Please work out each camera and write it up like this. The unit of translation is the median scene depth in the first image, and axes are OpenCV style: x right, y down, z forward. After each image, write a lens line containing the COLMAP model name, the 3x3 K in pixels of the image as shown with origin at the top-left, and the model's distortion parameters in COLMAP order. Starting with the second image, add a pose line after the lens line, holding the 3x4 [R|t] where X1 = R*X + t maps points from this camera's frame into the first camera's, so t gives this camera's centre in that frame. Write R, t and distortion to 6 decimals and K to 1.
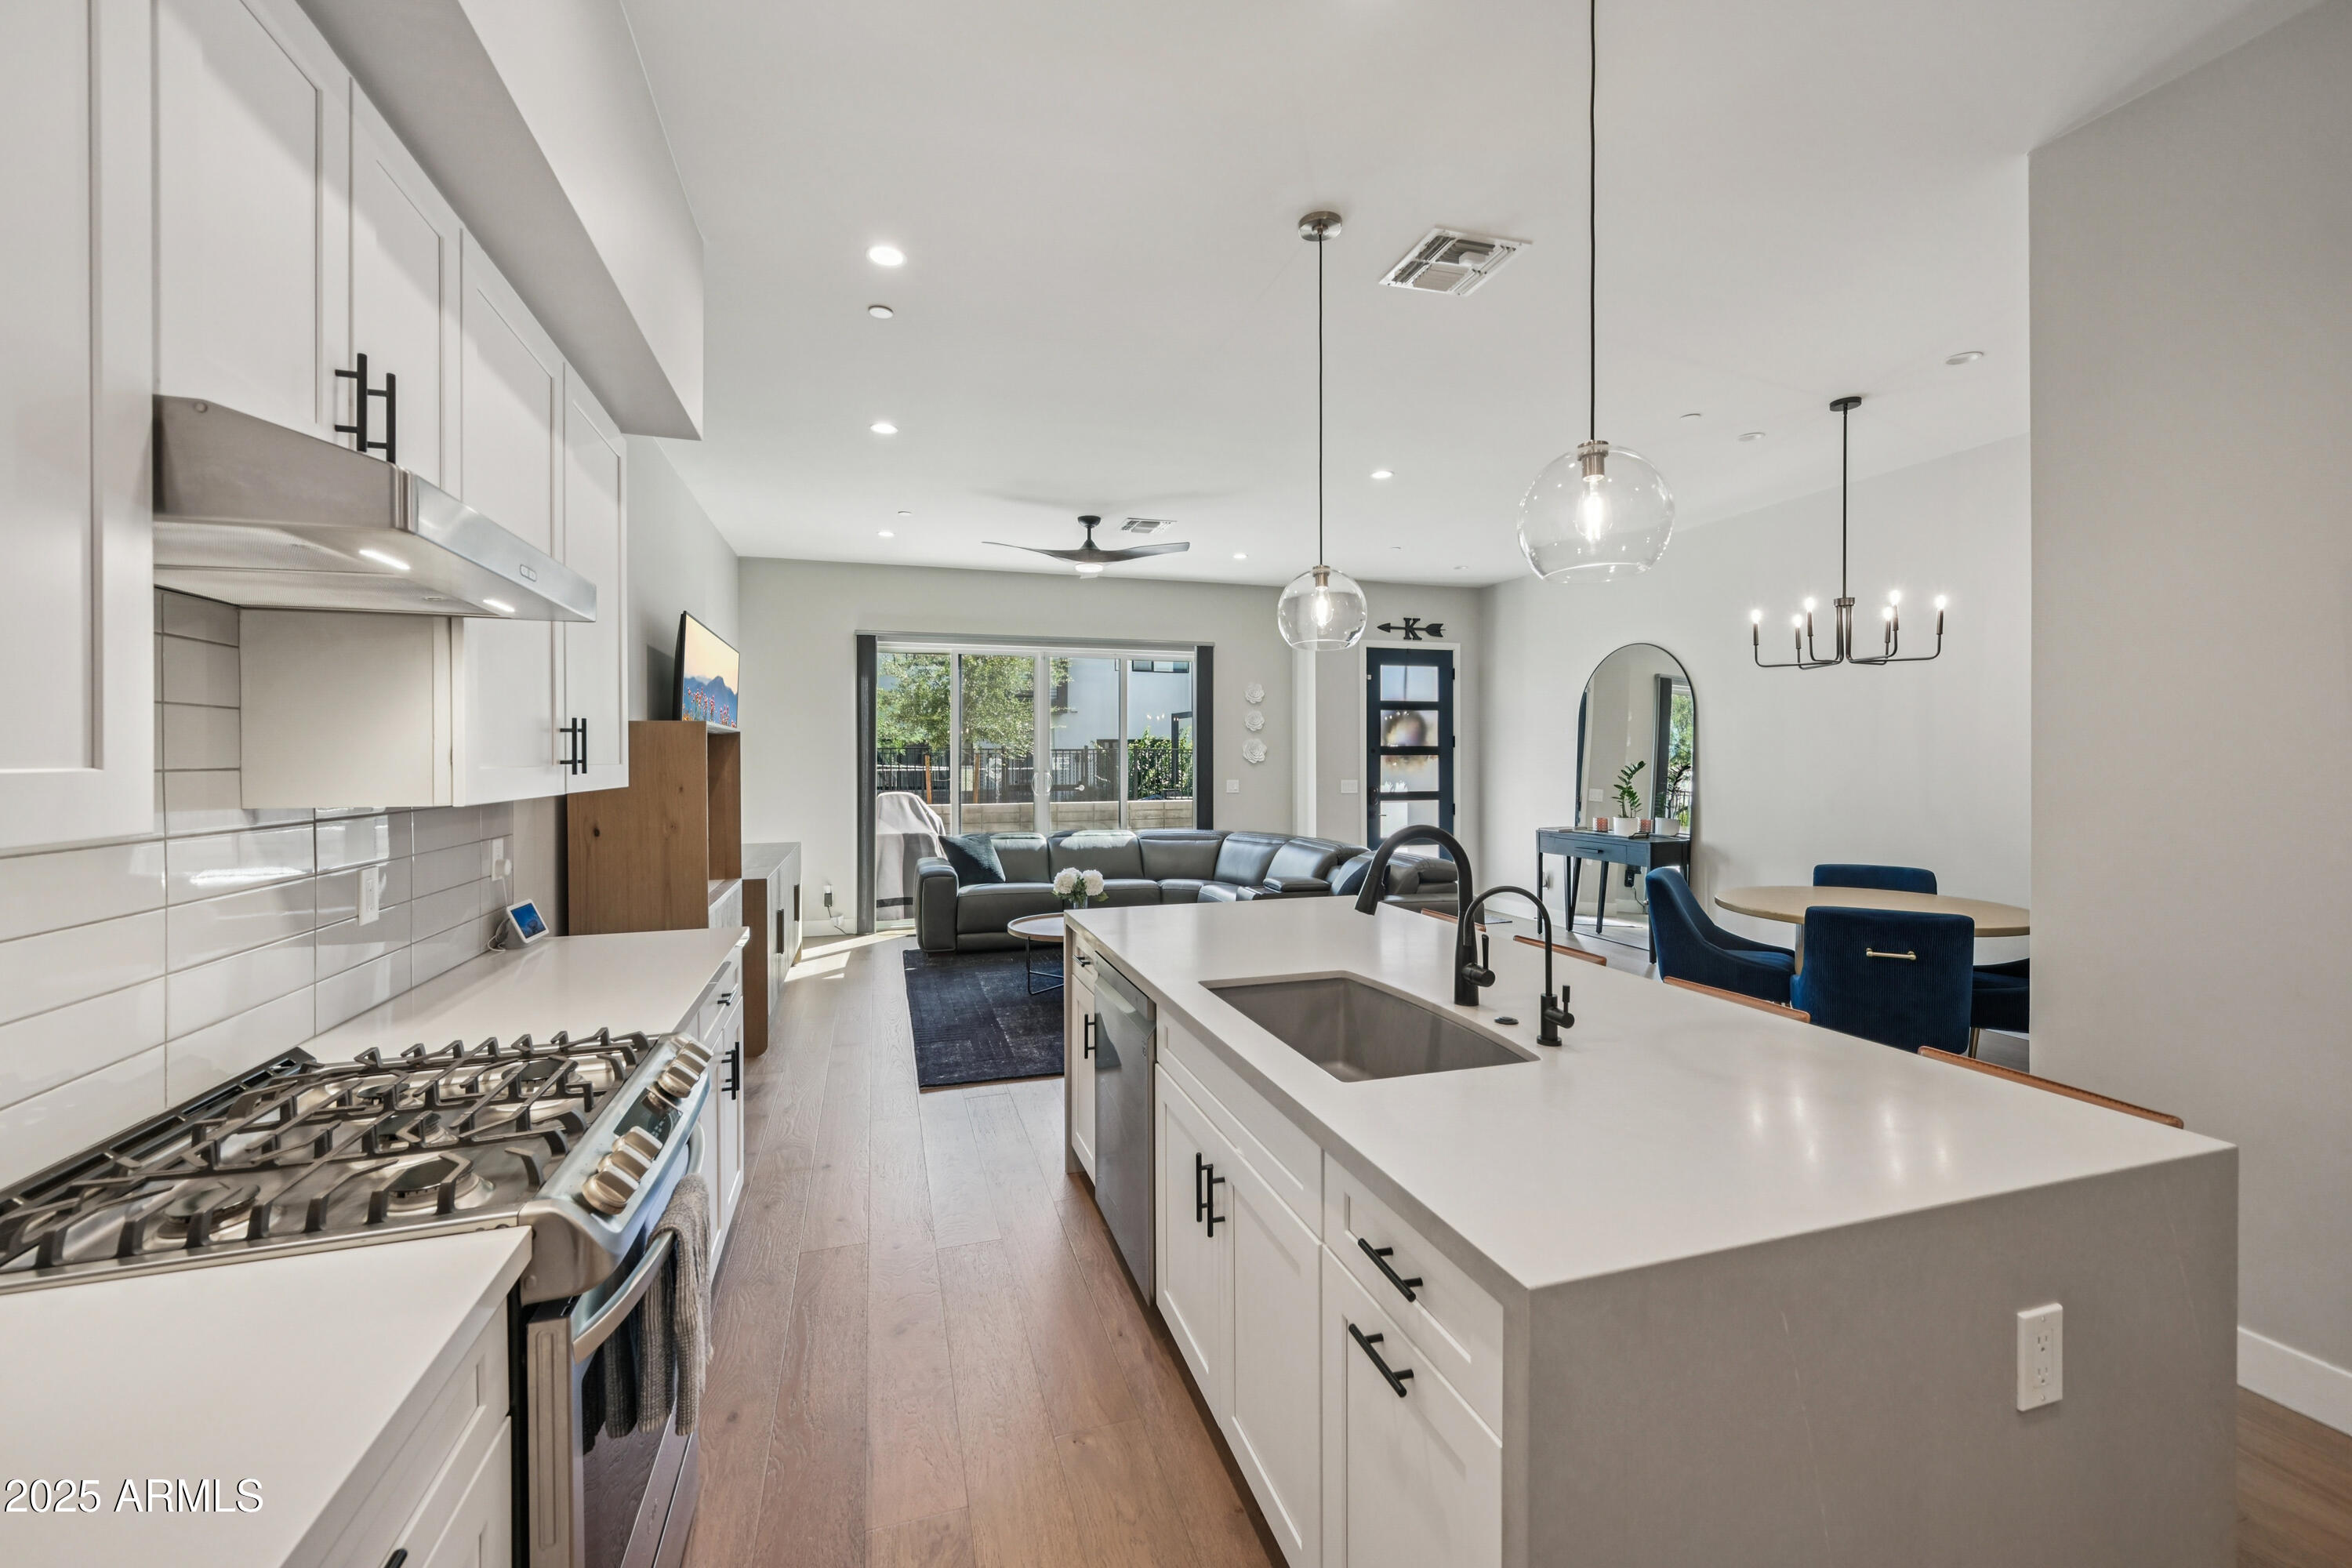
lens RADIAL K [[927.8, 0, 1168.9], [0, 927.8, 772.4], [0, 0, 1]] dist [-0.000877, 0.000291]
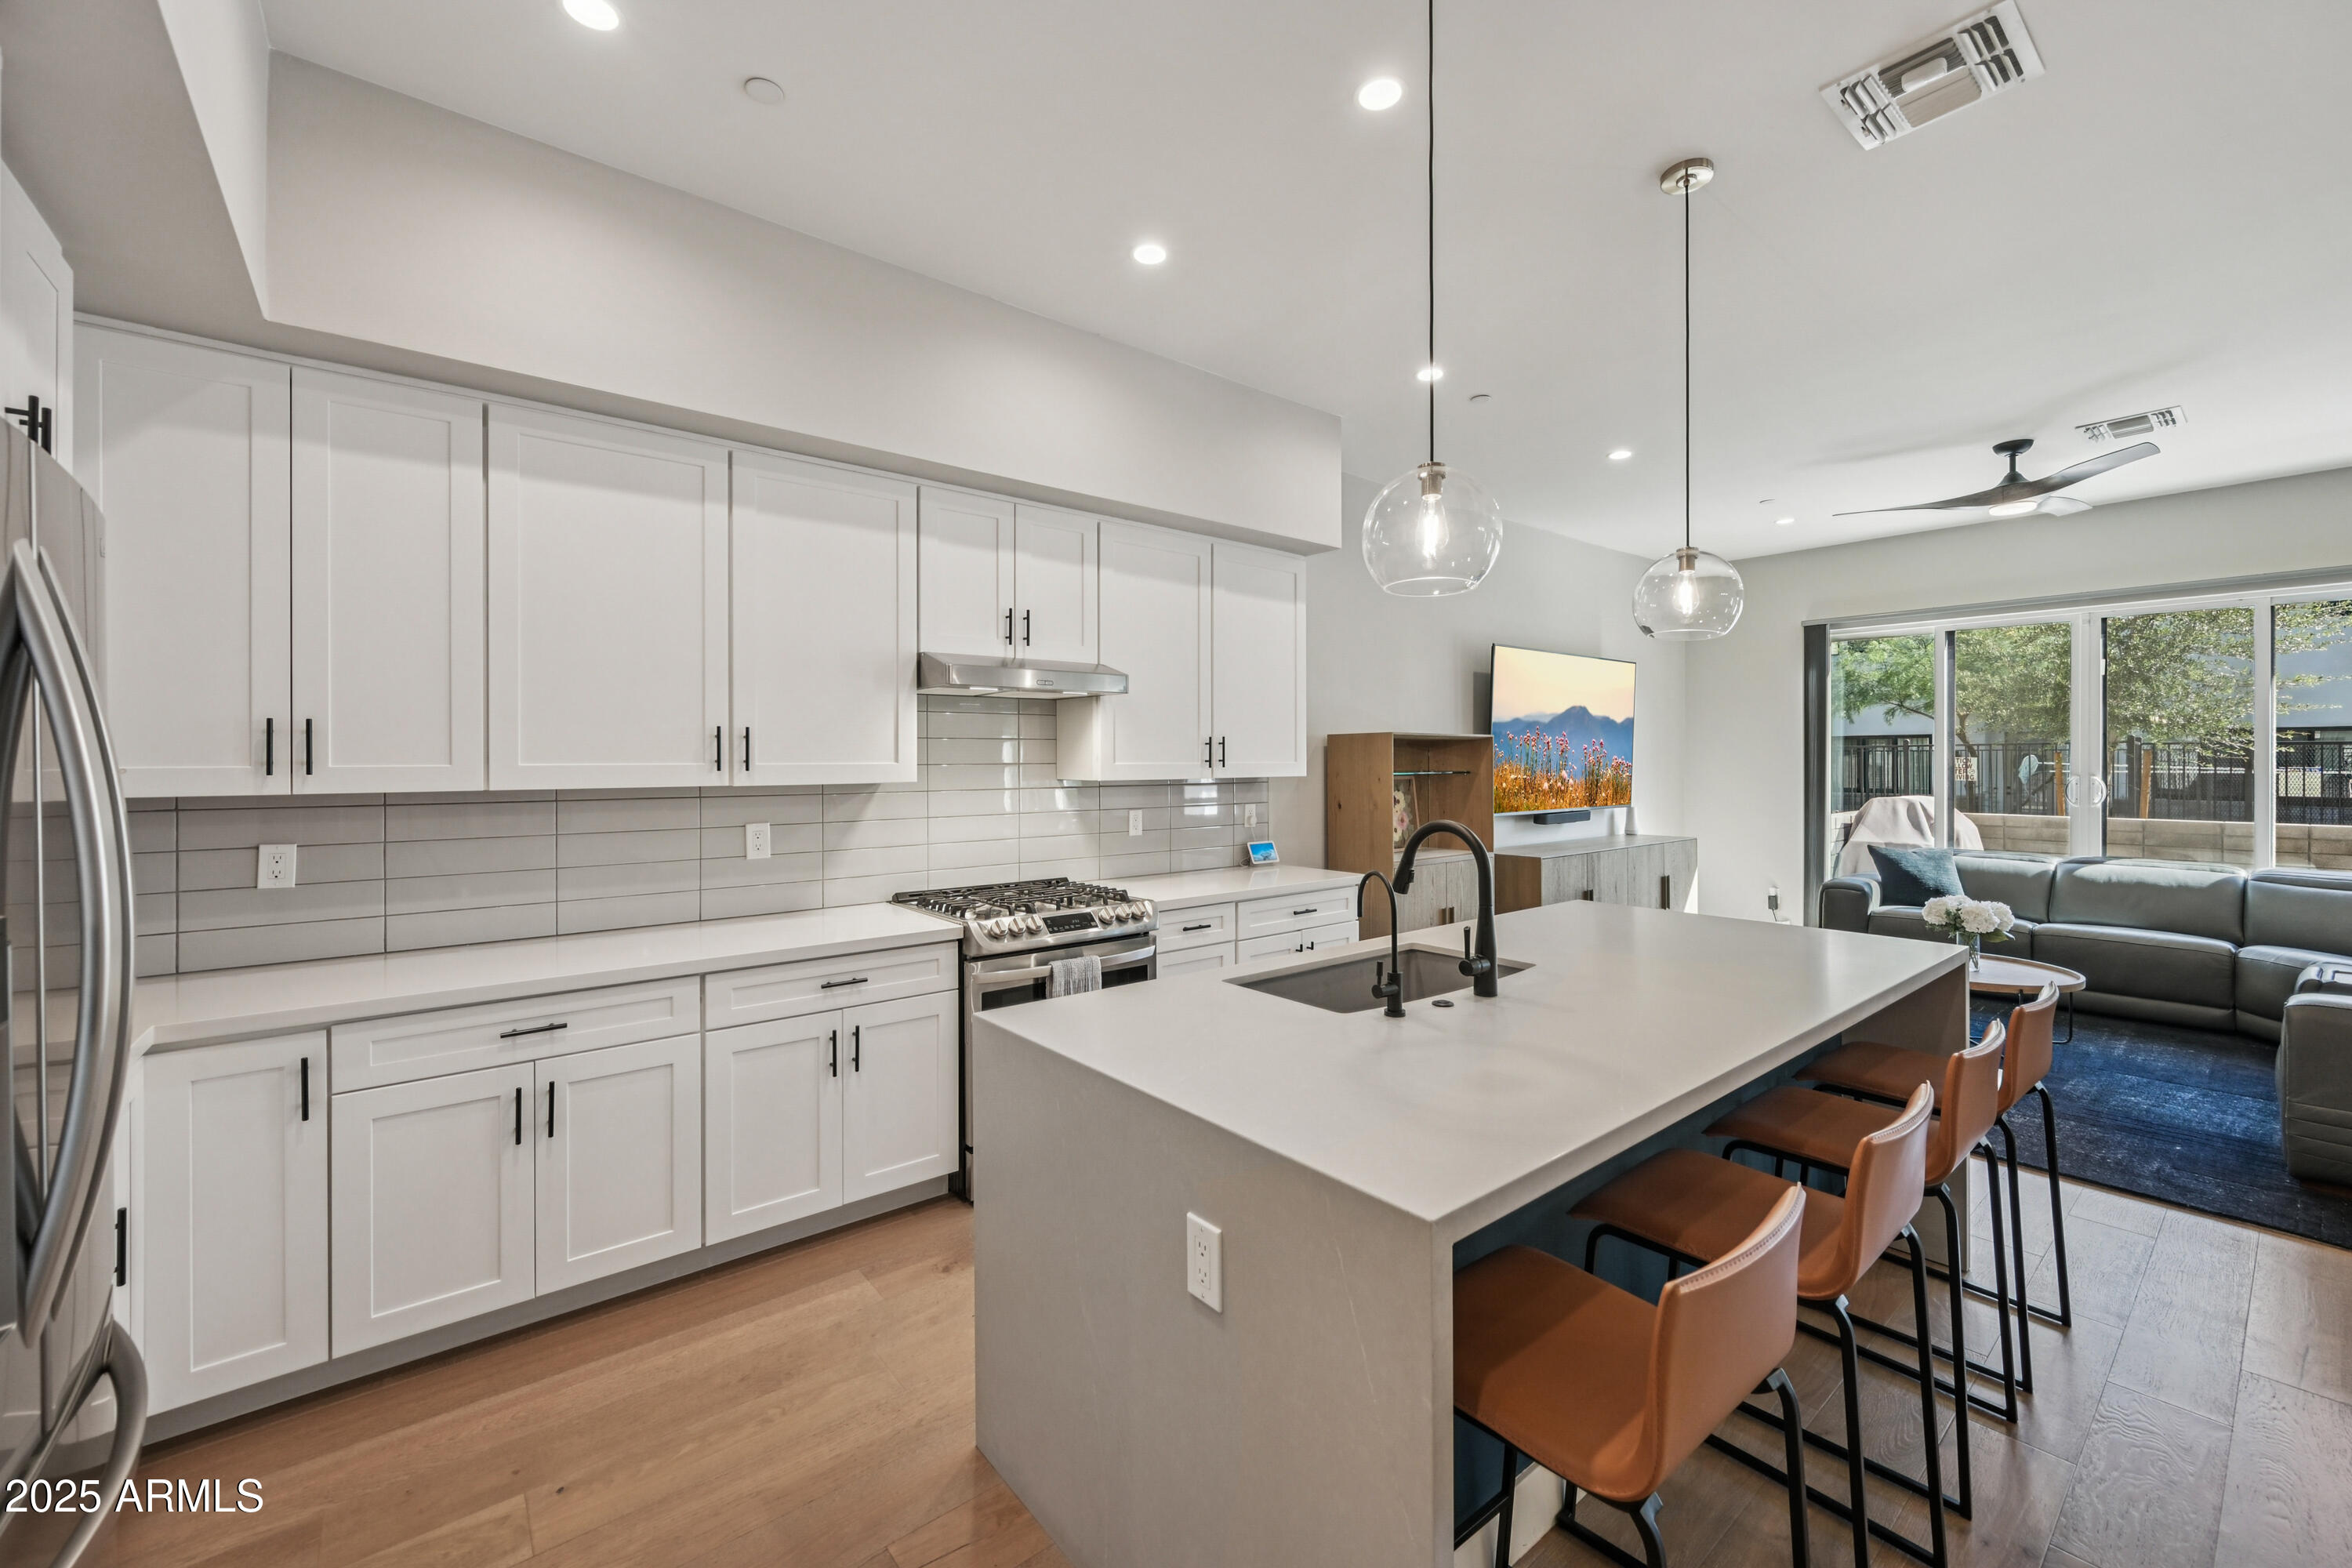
lens RADIAL K [[927.8, 0, 1201.8], [0, 927.8, 756.1], [0, 0, 1]] dist [-0.000877, 0.000291]
pose [[0.380630, -0.000640, -0.924727, 0.272013], [-0.013213, 0.999894, -0.006130, -0.001982], [0.924633, 0.014552, 0.380581, 0.070343]]
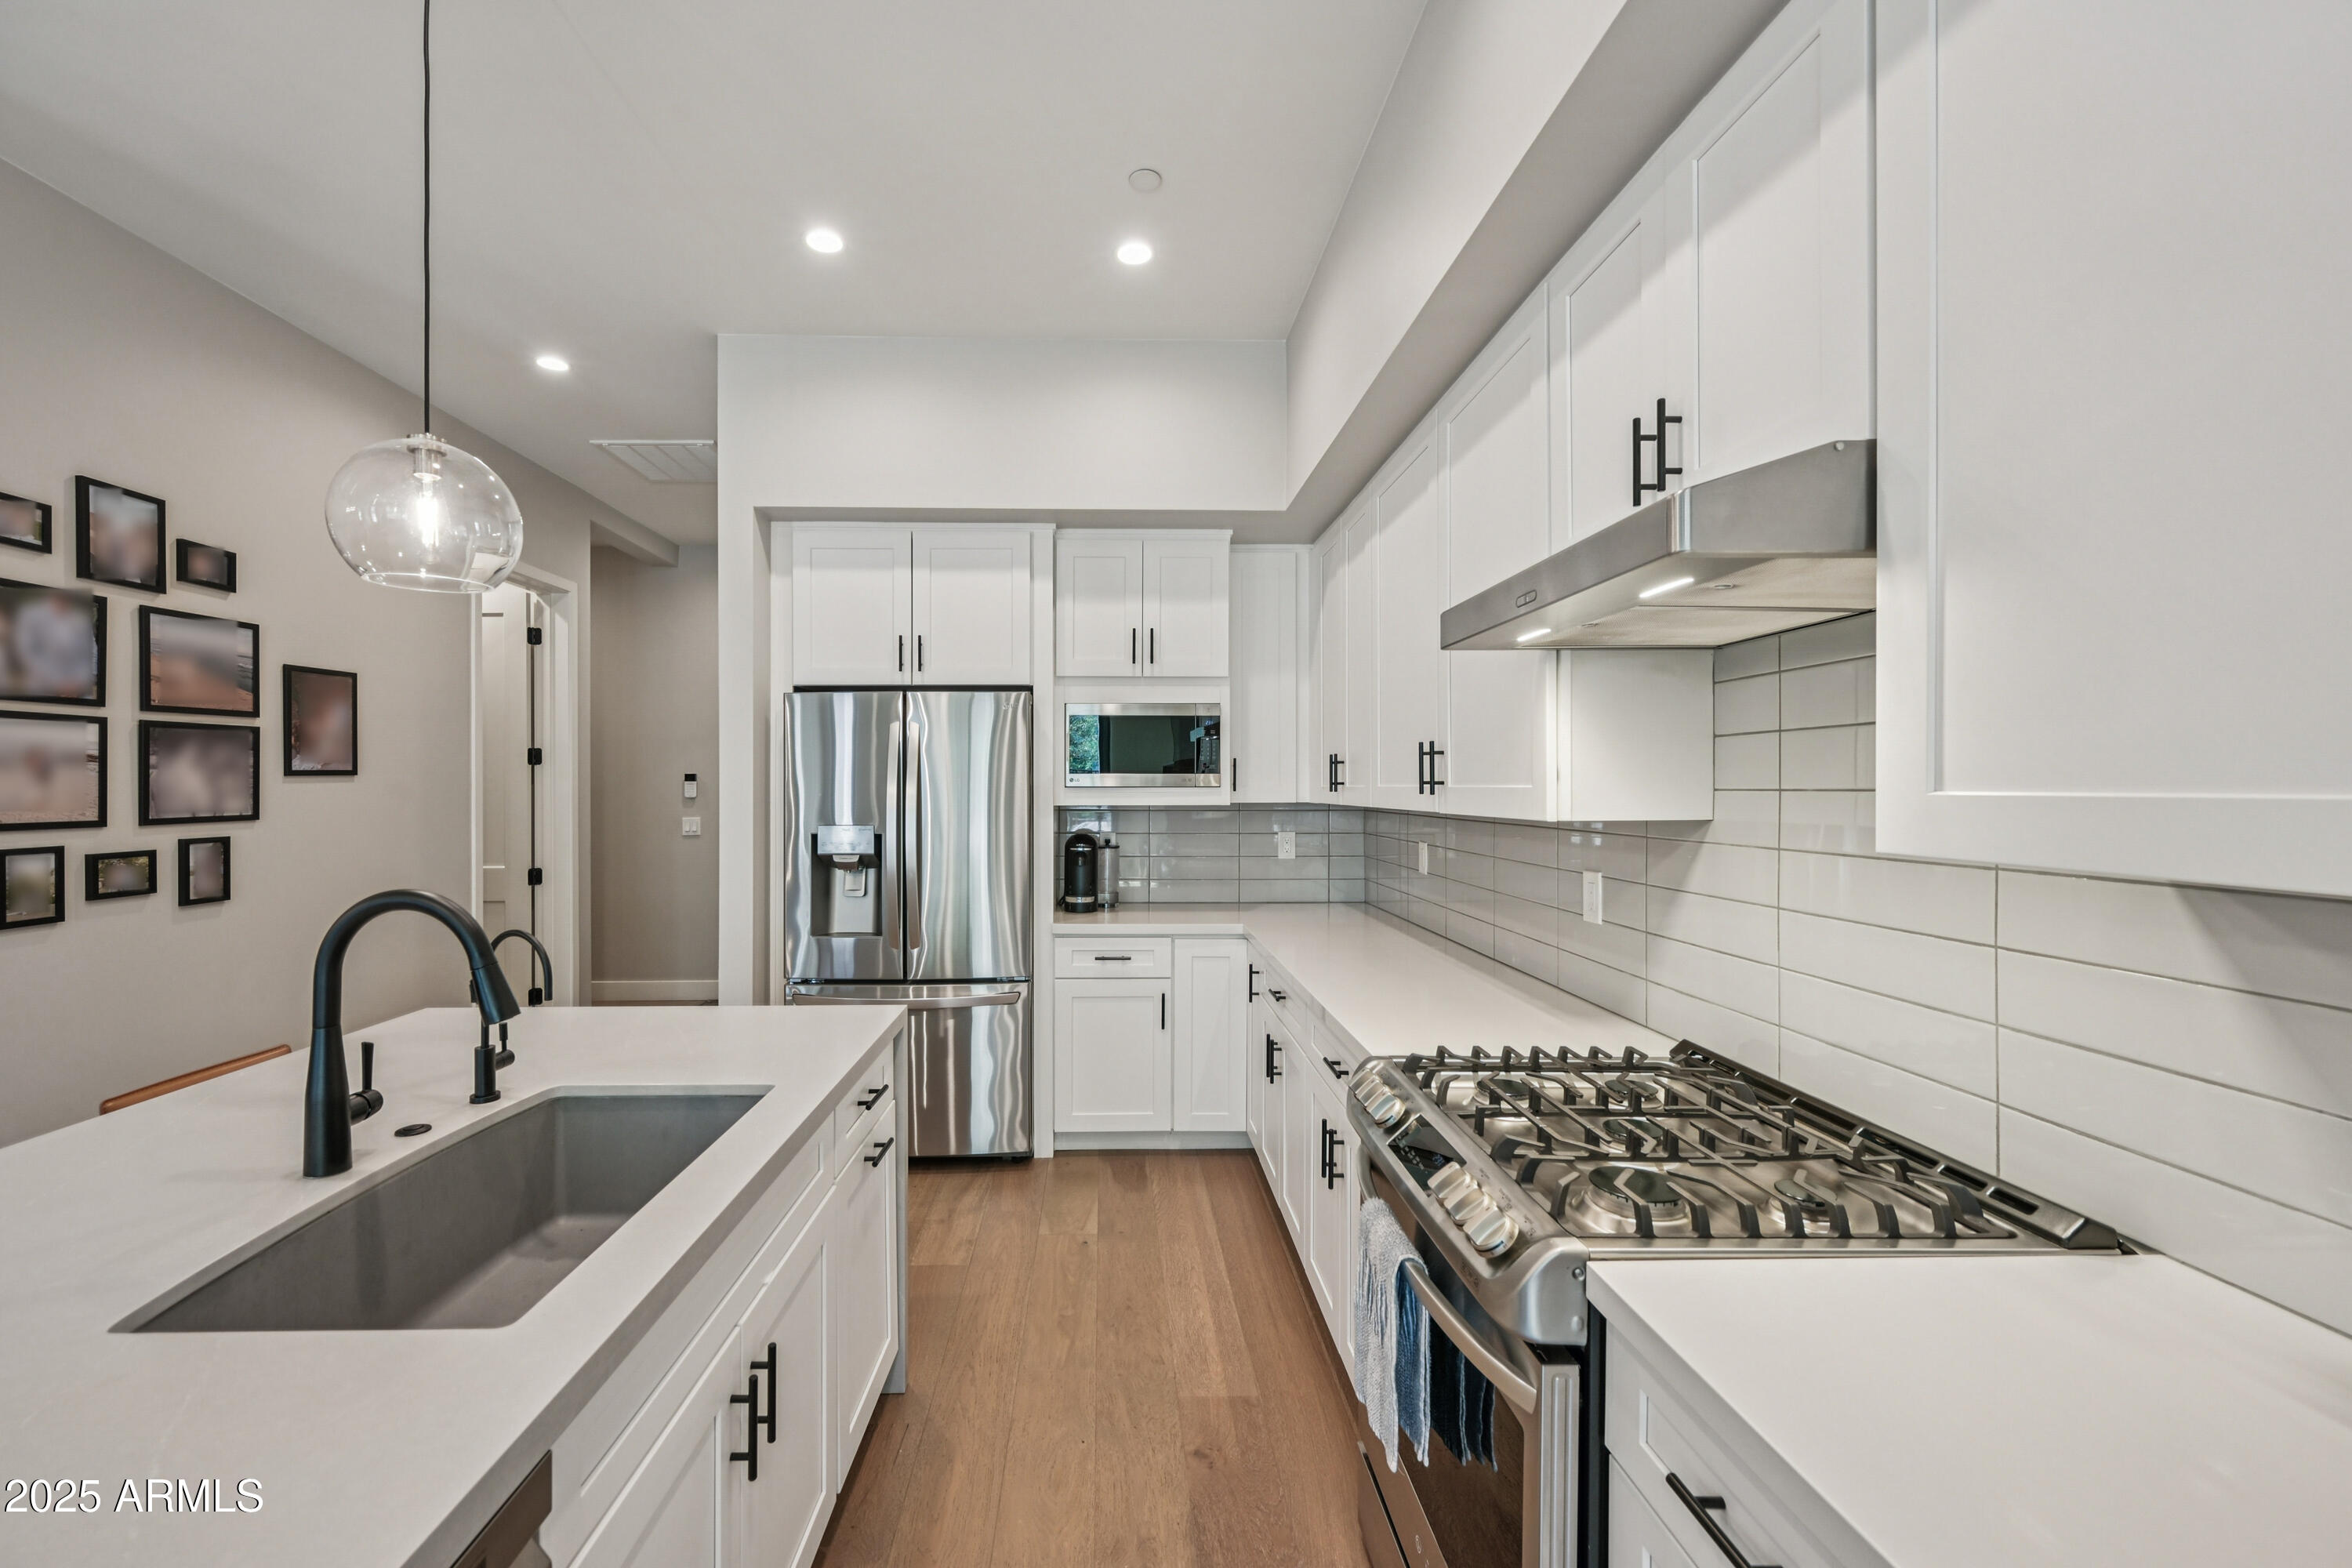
lens RADIAL K [[927.8, 0, 1126.4], [0, 927.8, 786.8], [0, 0, 1]] dist [-0.000877, 0.000291]
pose [[-0.960236, 0.002626, 0.279178, -0.087698], [0.007806, 0.999817, 0.017444, -0.004225], [-0.279081, 0.018930, -0.960081, 0.333199]]
